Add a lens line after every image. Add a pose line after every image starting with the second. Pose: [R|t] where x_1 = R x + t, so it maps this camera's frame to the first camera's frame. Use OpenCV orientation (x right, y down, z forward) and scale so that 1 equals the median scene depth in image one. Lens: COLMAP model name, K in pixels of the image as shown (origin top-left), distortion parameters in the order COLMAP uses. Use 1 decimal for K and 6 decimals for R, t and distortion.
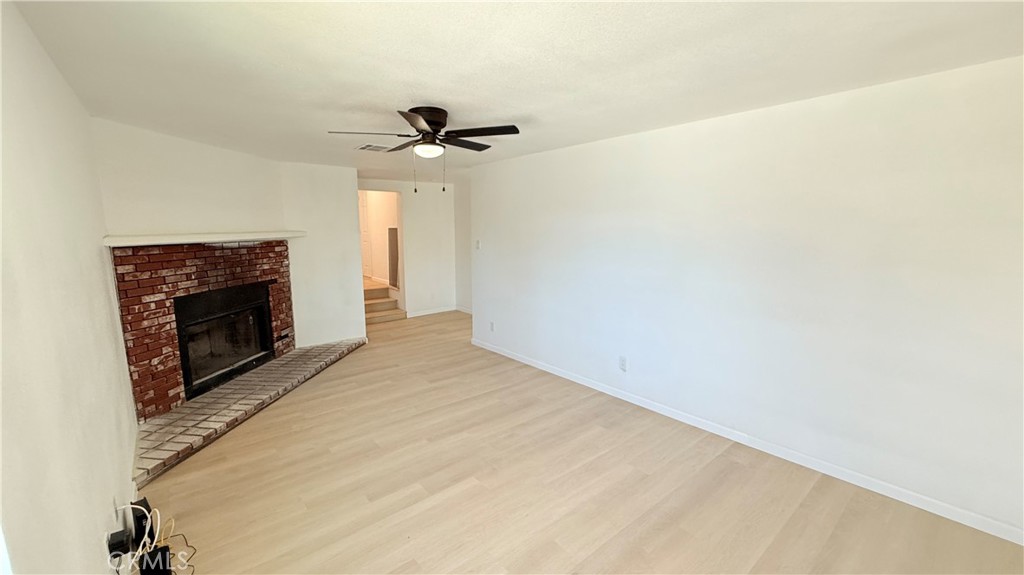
lens RADIAL K [[408.5, 0, 509.9], [0, 408.5, 286.9], [0, 0, 1]] dist [0.000042, 0.000124]
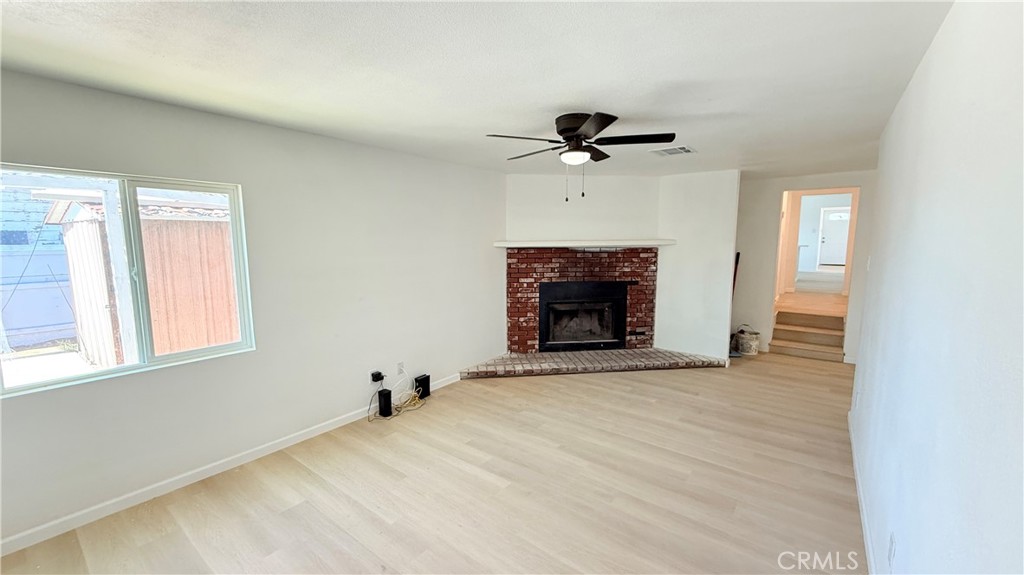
lens RADIAL K [[408.5, 0, 510.3], [0, 408.5, 288.9], [0, 0, 1]] dist [0.000042, 0.000124]
pose [[0.219287, 0.122064, -0.967994, 0.584760], [-0.139826, 0.985833, 0.092638, -0.069522], [0.965589, 0.115036, 0.233249, 0.502708]]
